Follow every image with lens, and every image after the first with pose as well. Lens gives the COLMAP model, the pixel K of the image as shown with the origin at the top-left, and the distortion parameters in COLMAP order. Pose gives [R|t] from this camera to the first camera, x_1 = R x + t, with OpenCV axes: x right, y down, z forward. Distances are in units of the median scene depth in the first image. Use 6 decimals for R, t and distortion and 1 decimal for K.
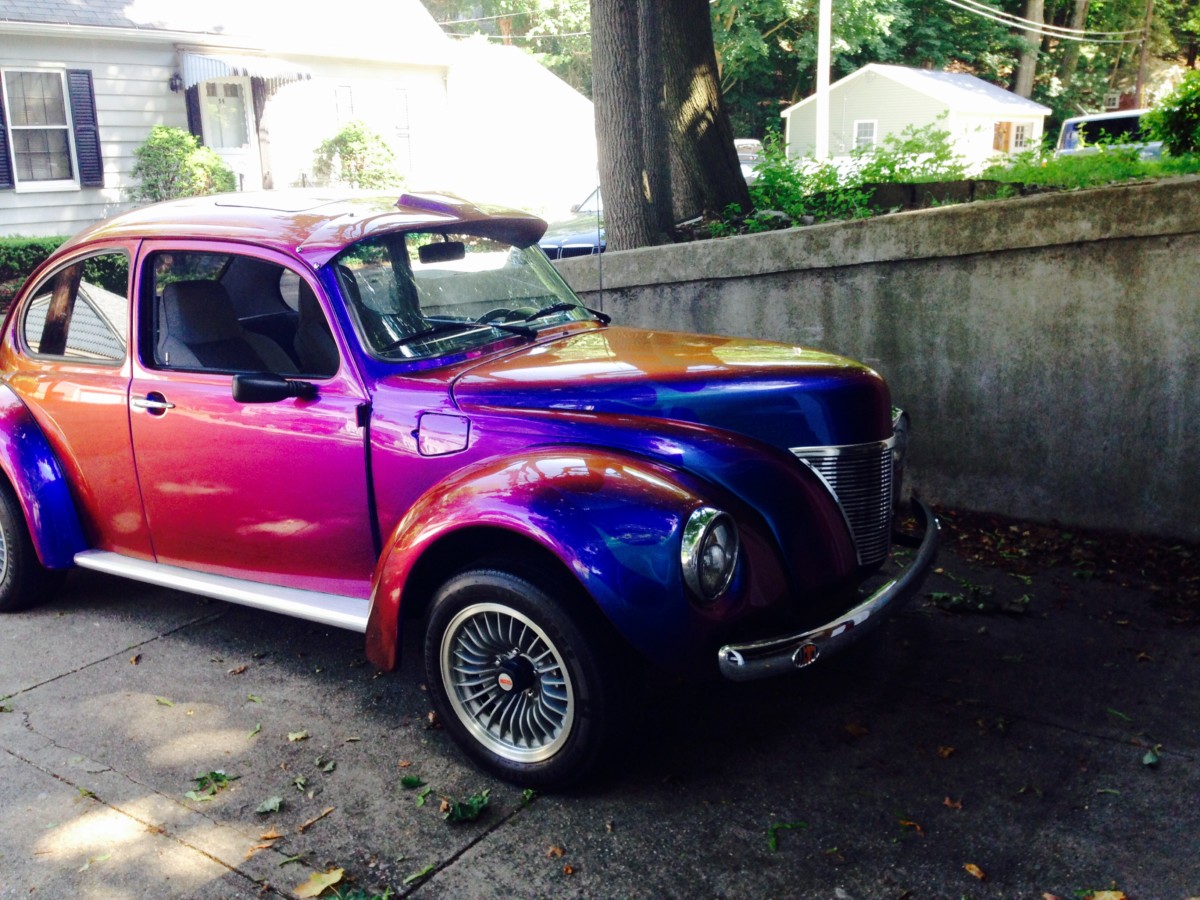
lens RADIAL K [[1132.7, 0, 593.7], [0, 1132.7, 450.1], [0, 0, 1]] dist [0.177852, -0.322380]
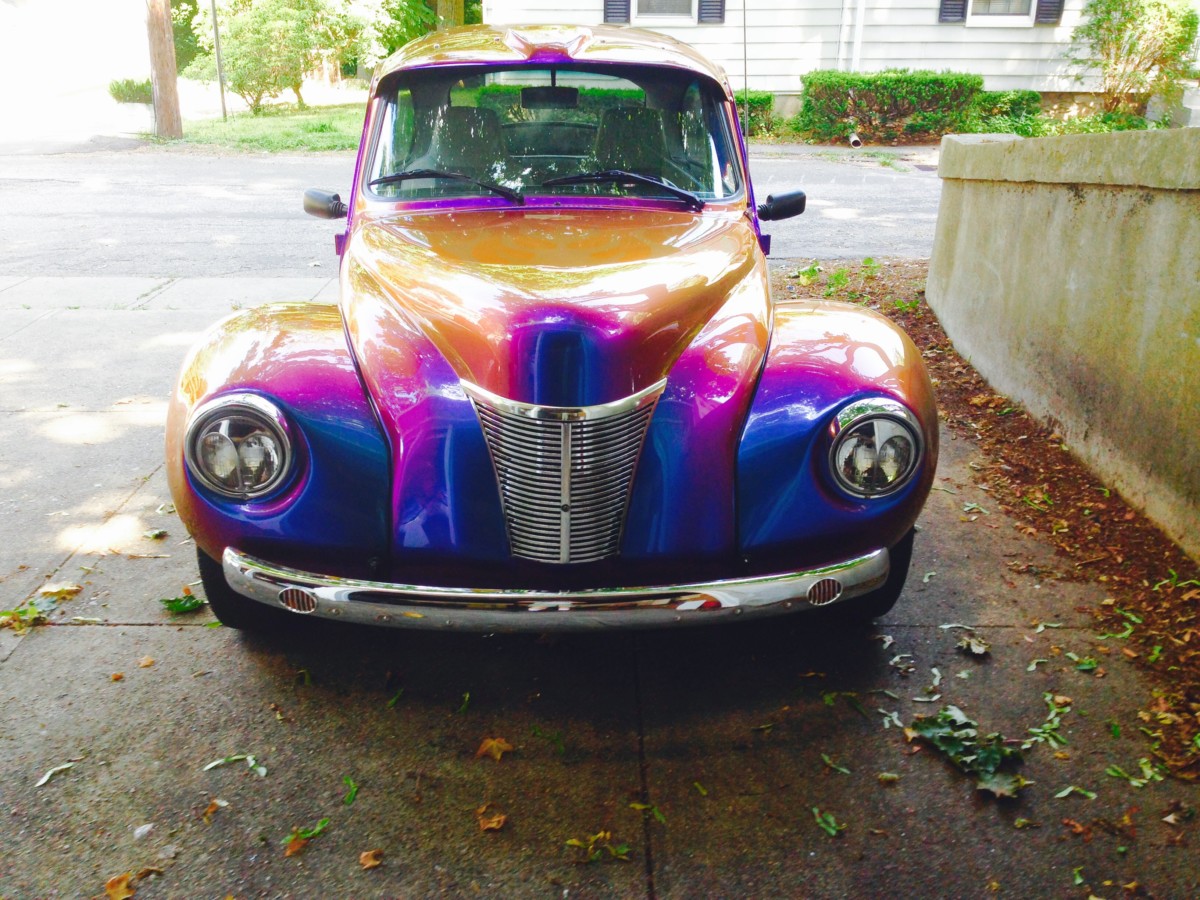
lens RADIAL K [[1132.7, 0, 593.7], [0, 1132.7, 450.1], [0, 0, 1]] dist [0.177852, -0.322380]
pose [[0.559134, 0.324766, -0.762822, 0.541396], [-0.225340, 0.944978, 0.237148, -0.104363], [0.797867, 0.039297, 0.601551, 0.388329]]
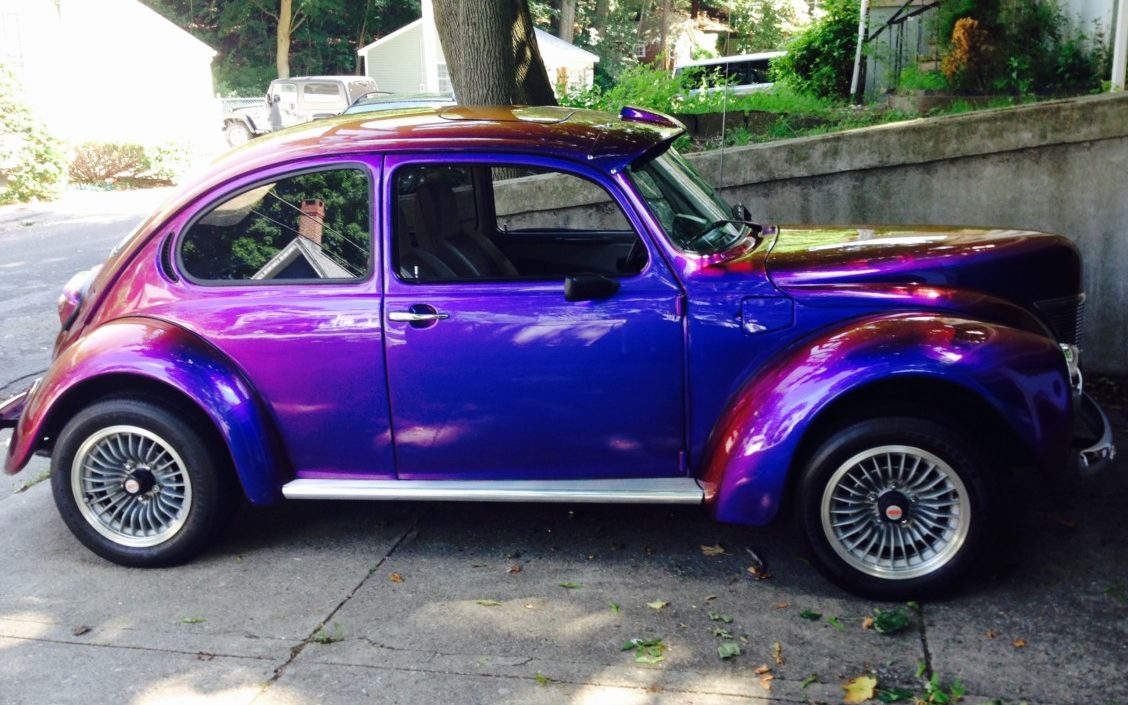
lens RADIAL K [[1152.7, 0, 597.7], [0, 1152.7, 375.0], [0, 0, 1]] dist [0.137184, -0.228747]
pose [[0.913186, -0.091154, 0.397219, -0.499001], [0.098024, 0.995179, 0.003022, 0.017420], [-0.395580, 0.036177, 0.917719, 0.009469]]
